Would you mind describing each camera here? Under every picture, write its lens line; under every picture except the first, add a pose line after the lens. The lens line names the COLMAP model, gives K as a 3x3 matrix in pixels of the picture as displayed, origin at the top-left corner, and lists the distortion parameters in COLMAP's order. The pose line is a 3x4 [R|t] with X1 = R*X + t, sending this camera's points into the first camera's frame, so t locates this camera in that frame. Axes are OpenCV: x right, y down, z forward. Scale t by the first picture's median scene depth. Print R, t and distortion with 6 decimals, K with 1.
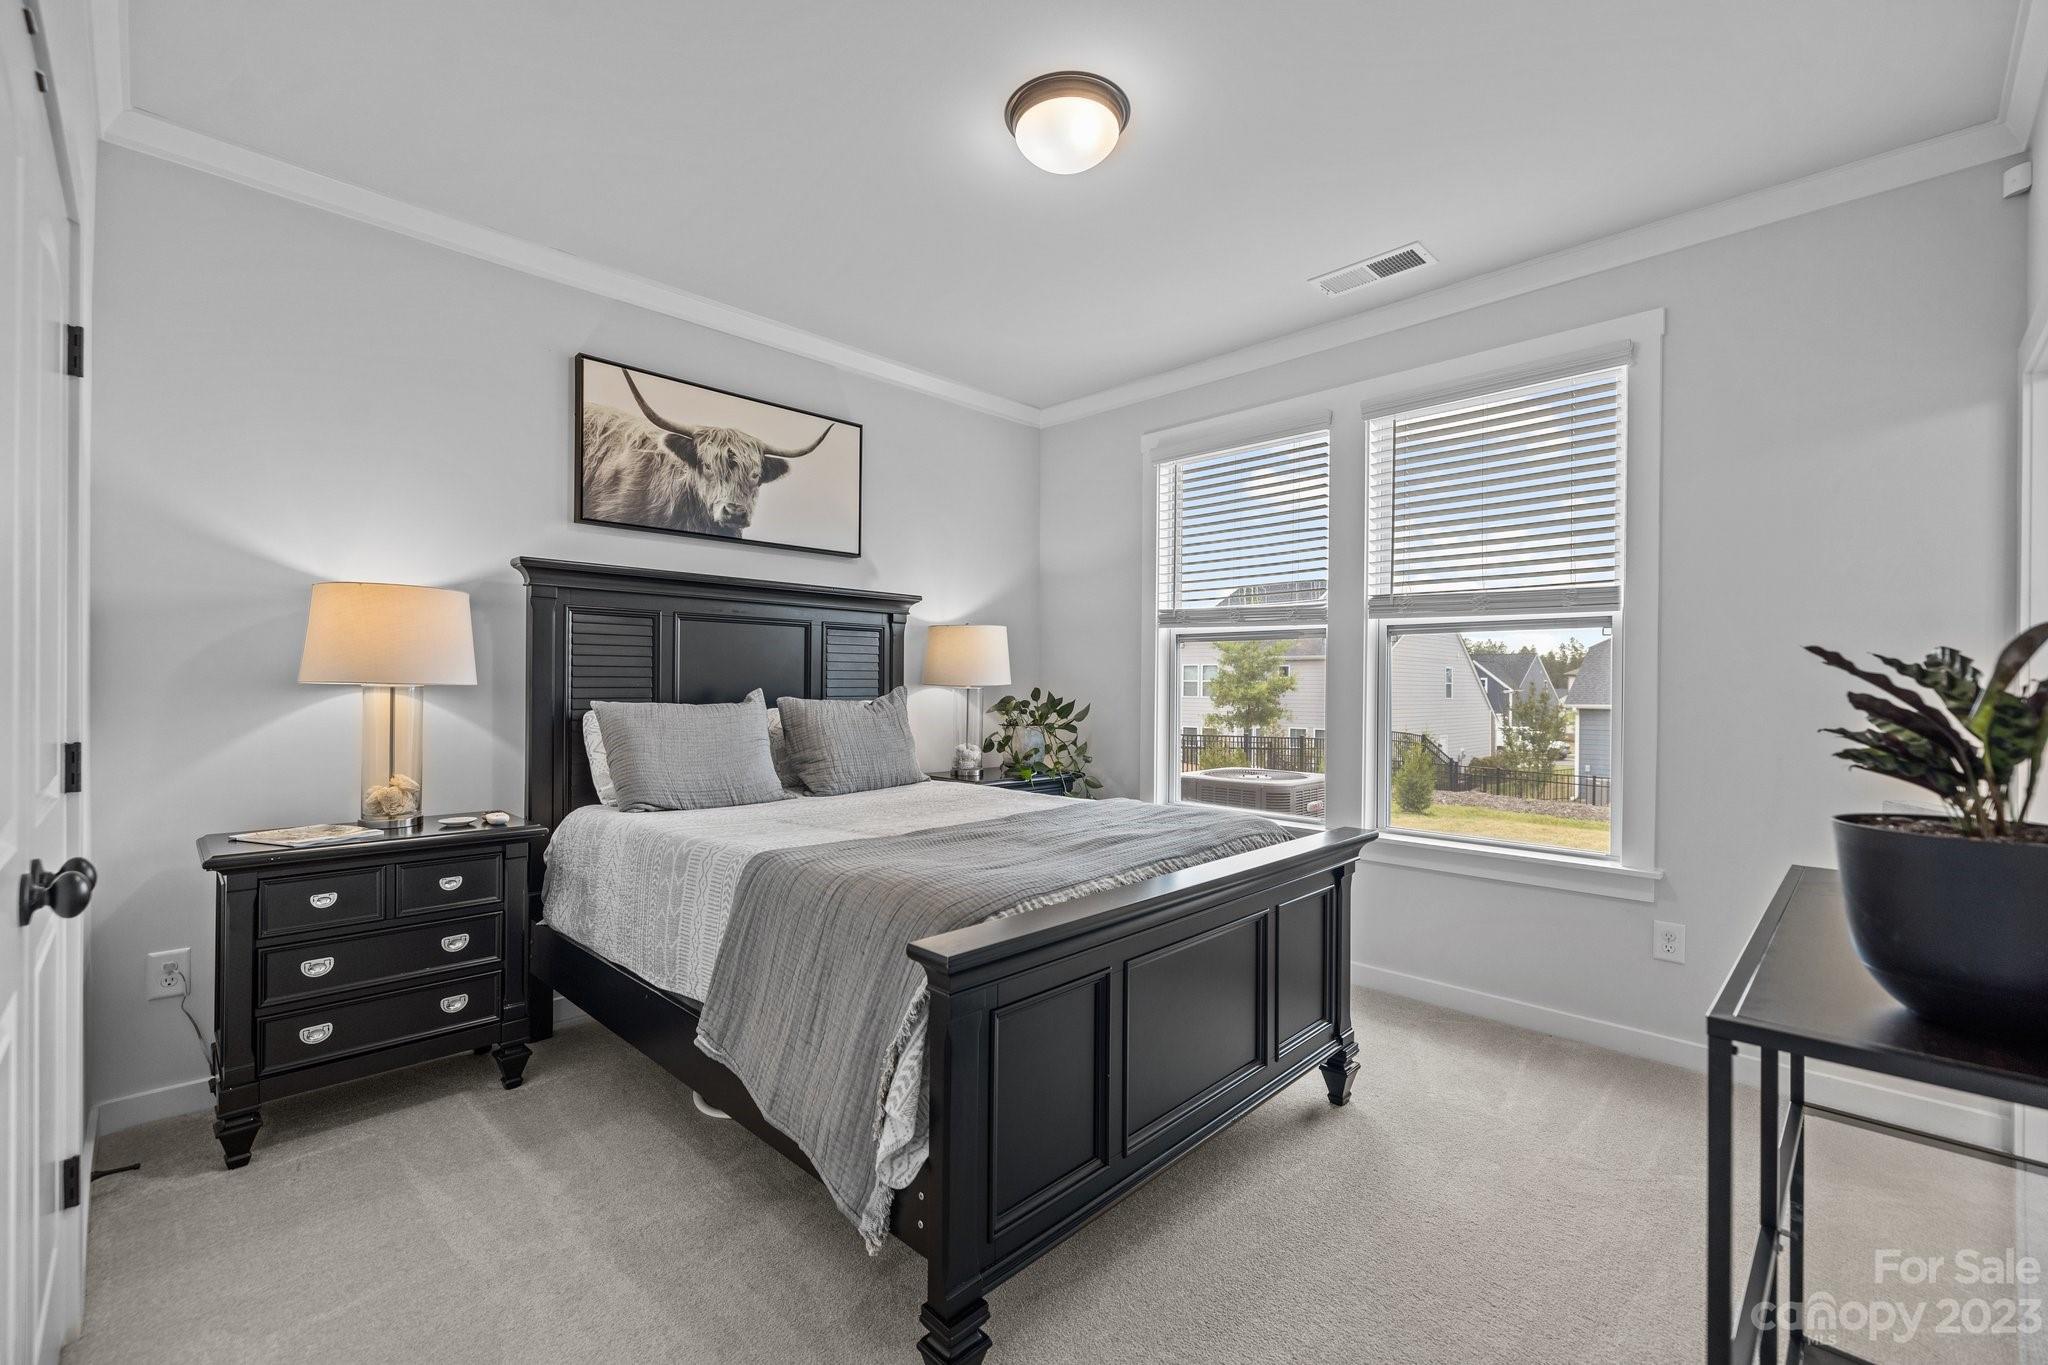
lens RADIAL K [[860.2, 0, 1012.5], [0, 860.2, 681.2], [0, 0, 1]] dist [0.002324, 0.000559]
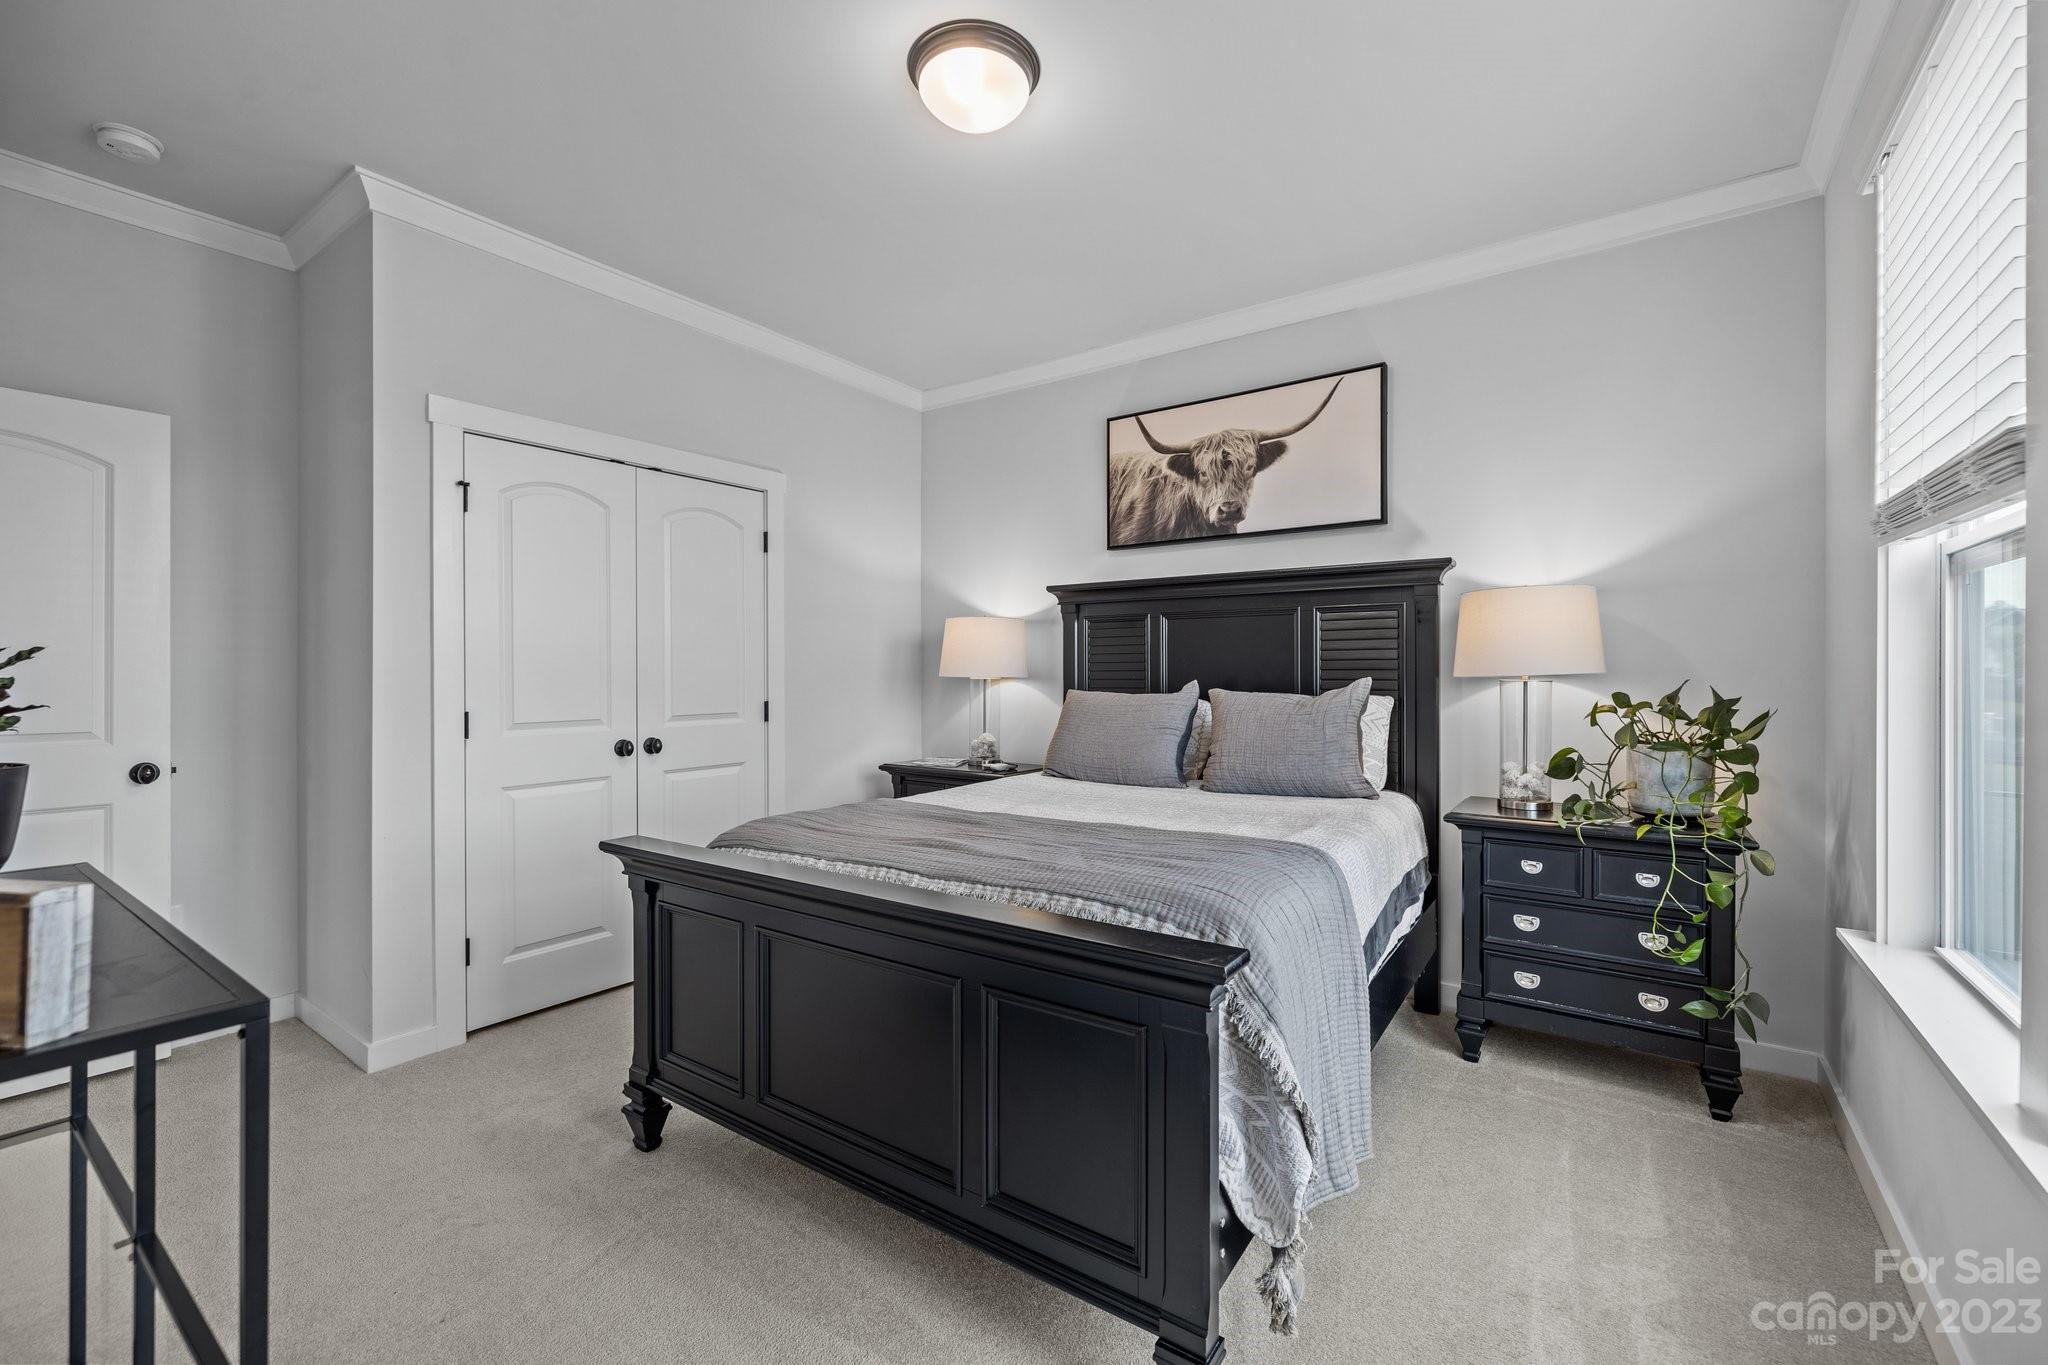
lens RADIAL K [[843.3, 0, 1047.9], [0, 843.3, 679.8], [0, 0, 1]] dist [-0.028242, 0.000068]
pose [[0.180016, -0.000476, -0.983663, 0.641915], [0.004612, 0.999989, 0.000360, 0.006120], [0.983653, -0.004602, 0.180017, 0.617033]]
